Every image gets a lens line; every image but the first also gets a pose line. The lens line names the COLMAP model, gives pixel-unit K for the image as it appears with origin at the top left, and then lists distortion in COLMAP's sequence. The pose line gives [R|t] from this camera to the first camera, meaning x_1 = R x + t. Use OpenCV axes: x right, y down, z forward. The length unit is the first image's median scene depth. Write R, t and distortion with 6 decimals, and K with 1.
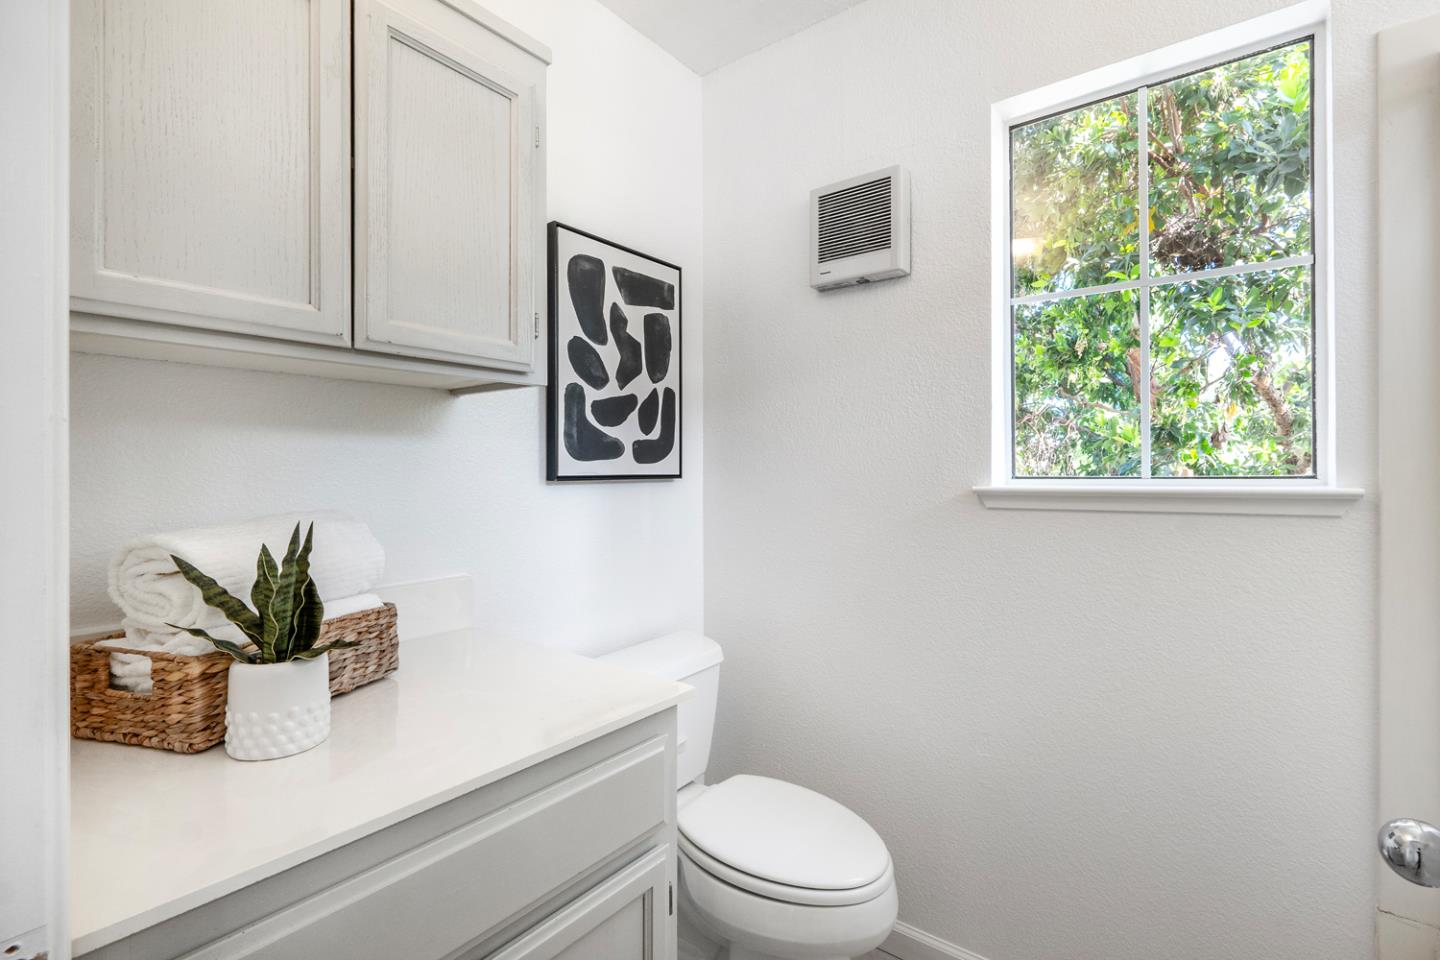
lens RADIAL K [[655.5, 0, 728.8], [0, 655.5, 476.4], [0, 0, 1]] dist [-0.009016, 0.000025]
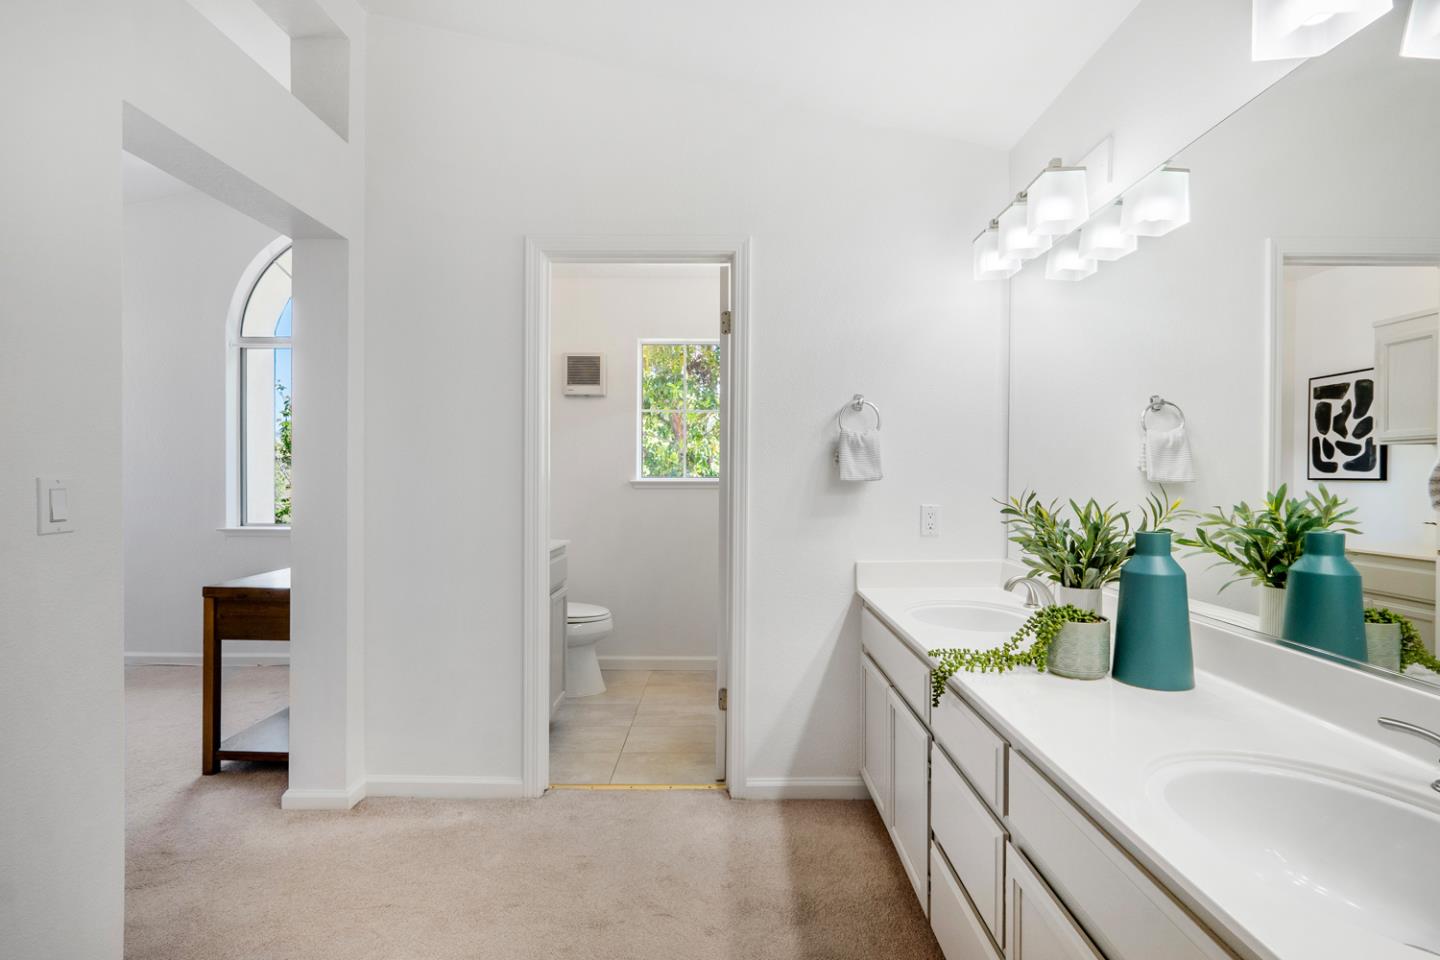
lens RADIAL K [[655.5, 0, 728.8], [0, 655.5, 476.4], [0, 0, 1]] dist [-0.009016, 0.000025]
pose [[0.792592, 0.007779, 0.609703, -0.749465], [-0.006283, 0.999970, -0.004589, 0.007106], [-0.609720, -0.000194, 0.792617, -1.090189]]
